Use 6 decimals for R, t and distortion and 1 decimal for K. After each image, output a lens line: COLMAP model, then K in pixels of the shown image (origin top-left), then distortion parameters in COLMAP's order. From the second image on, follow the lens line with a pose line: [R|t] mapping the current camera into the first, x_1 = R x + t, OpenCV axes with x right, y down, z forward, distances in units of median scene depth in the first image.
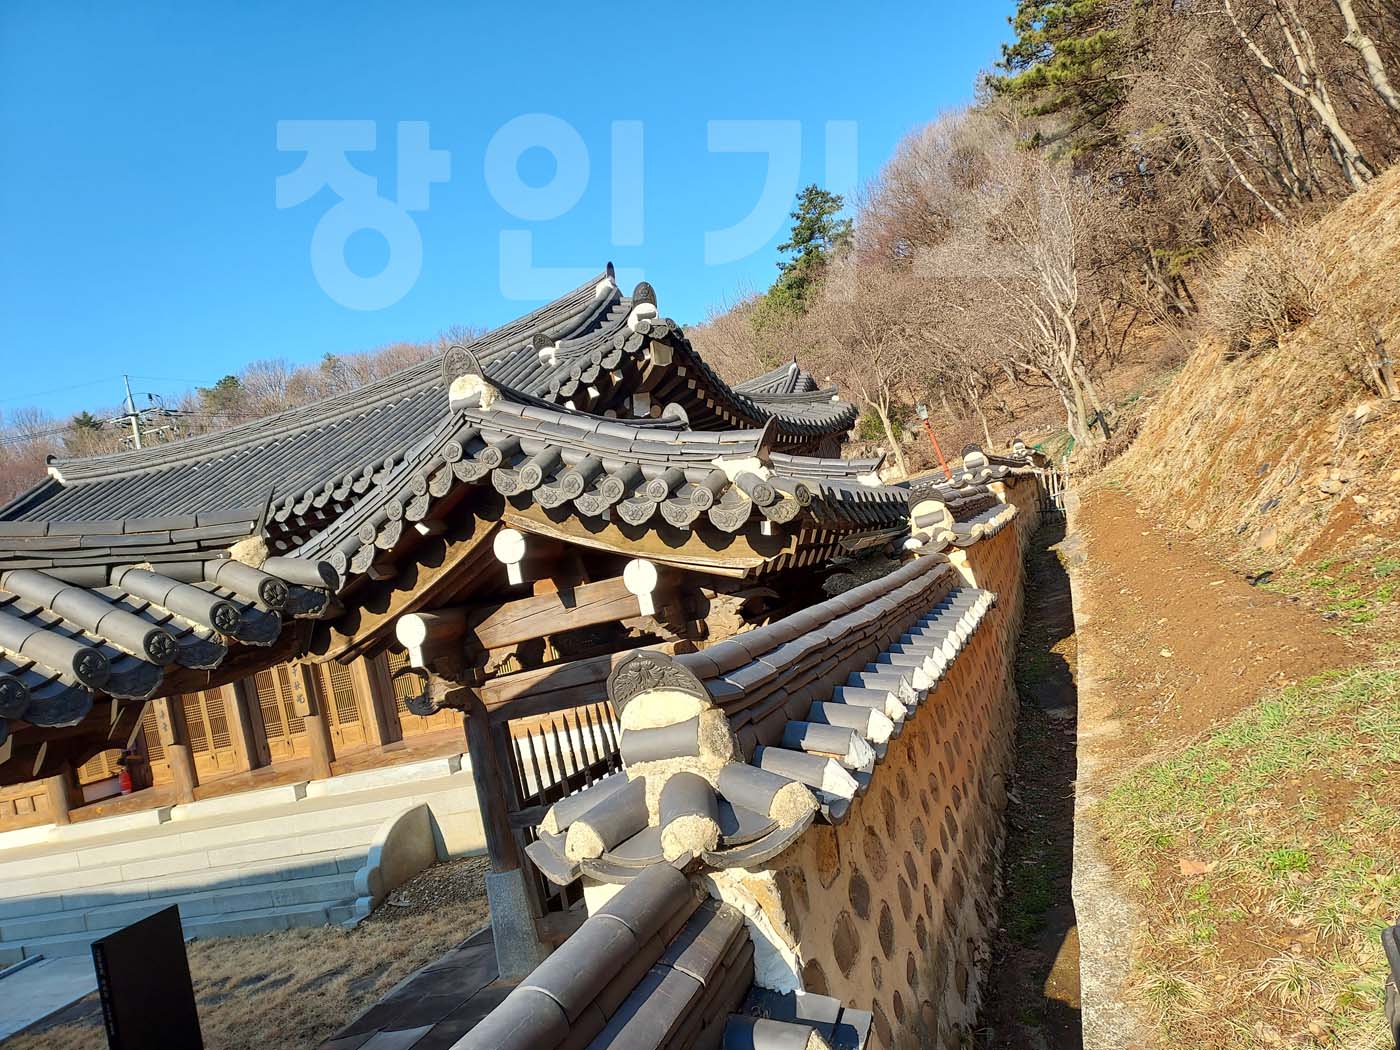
lens RADIAL K [[981.6, 0, 700.1], [0, 981.6, 533.1], [0, 0, 1]] dist [0.123003, -0.204858]
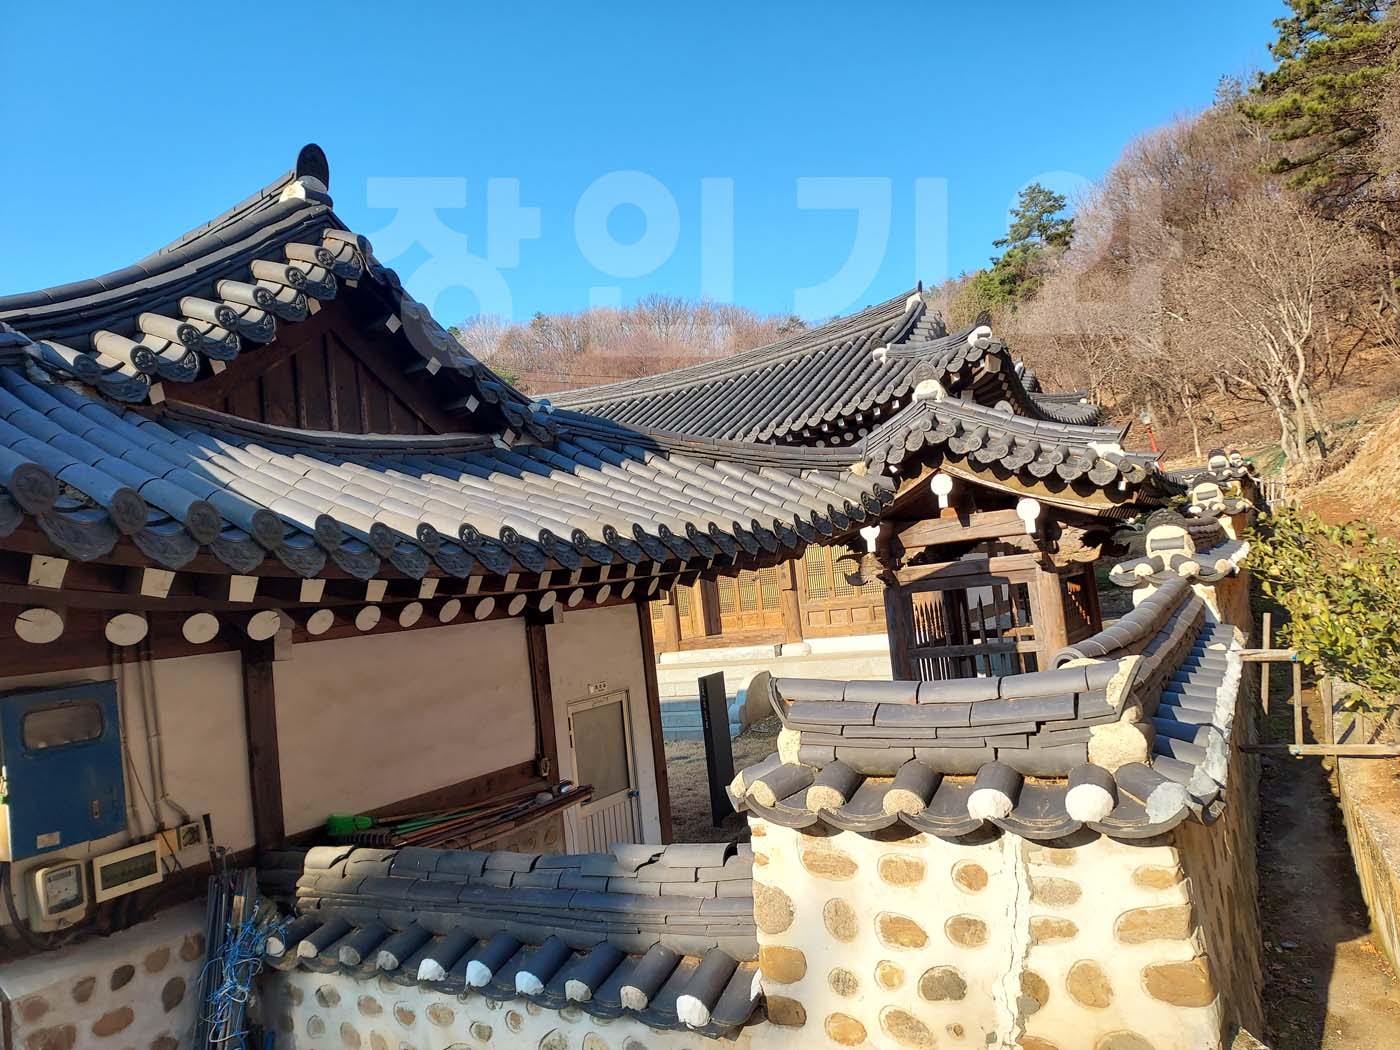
lens RADIAL K [[1055.8, 0, 675.4], [0, 1055.8, 541.8], [0, 0, 1]] dist [0.091542, -0.078378]
pose [[0.985675, 0.105181, -0.131840, -0.251336], [-0.101805, 0.994286, 0.032112, 0.063152], [0.134465, -0.018230, 0.990751, -0.540066]]
